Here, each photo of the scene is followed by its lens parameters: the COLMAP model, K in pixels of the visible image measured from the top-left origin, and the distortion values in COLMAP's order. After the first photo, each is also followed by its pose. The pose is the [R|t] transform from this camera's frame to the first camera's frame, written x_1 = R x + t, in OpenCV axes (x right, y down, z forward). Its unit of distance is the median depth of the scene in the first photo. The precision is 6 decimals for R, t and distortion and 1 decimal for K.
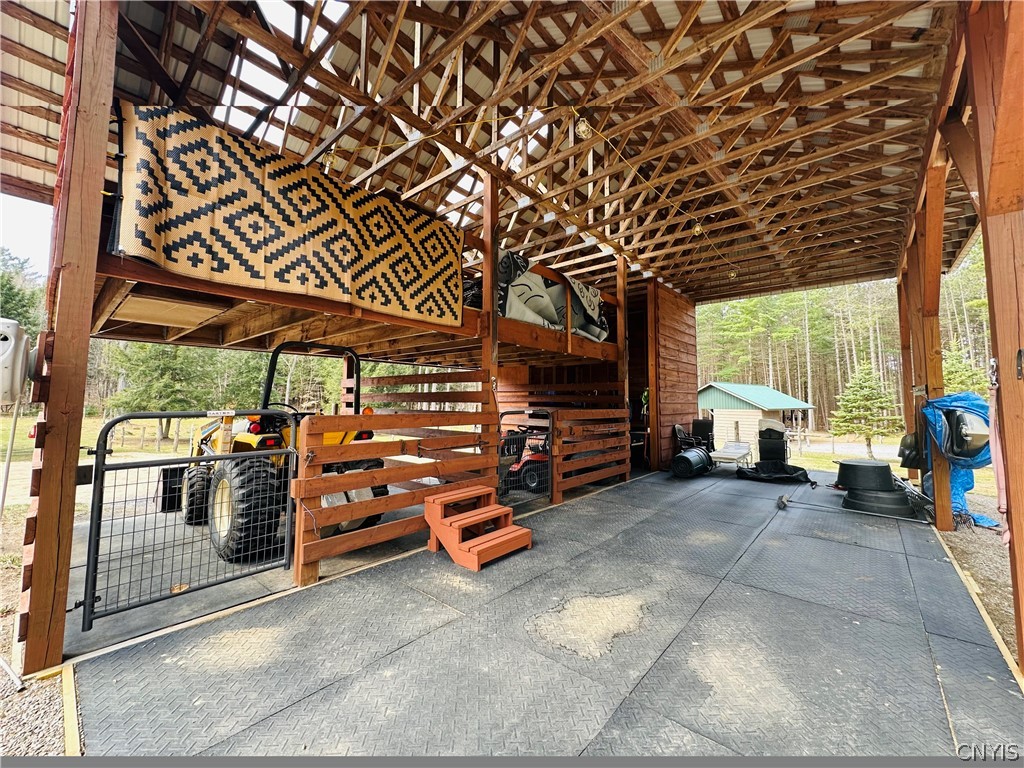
lens RADIAL K [[404.7, 0, 516.9], [0, 404.7, 375.5], [0, 0, 1]] dist [-0.011047, -0.000329]
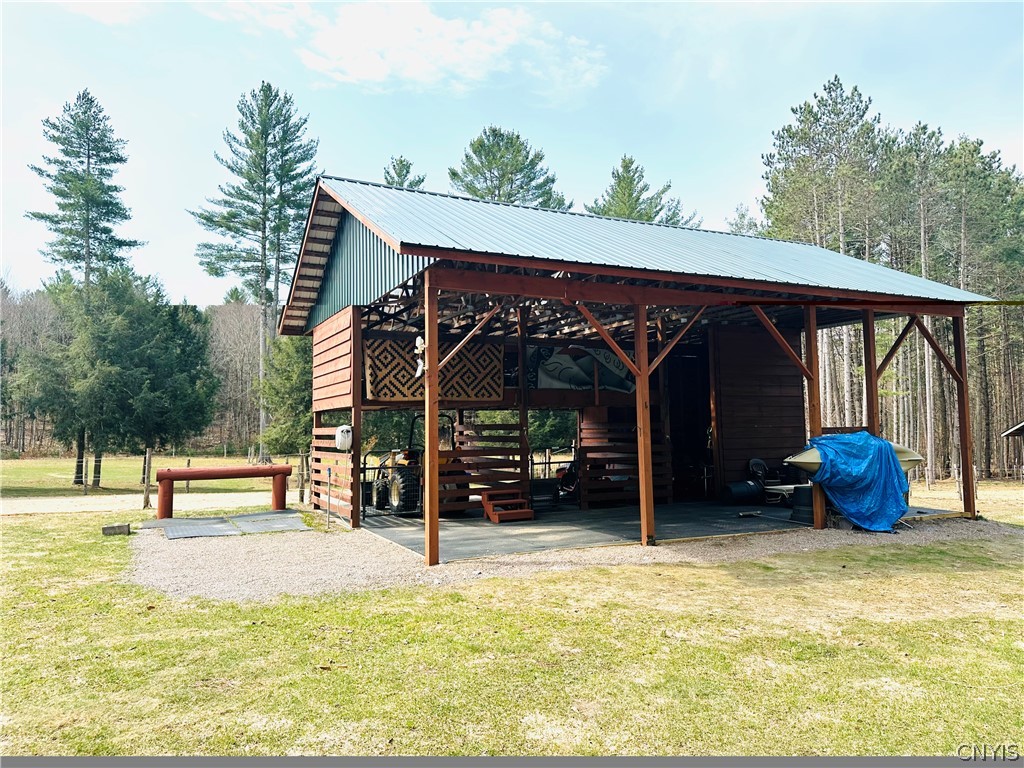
lens RADIAL K [[739.3, 0, 511.0], [0, 739.3, 385.2], [0, 0, 1]] dist [0.014677, -0.010555]
pose [[0.913886, -0.043375, -0.403647, 1.435490], [0.047721, 0.998860, 0.000708, -0.224404], [0.403157, -0.019909, 0.914914, -2.324144]]
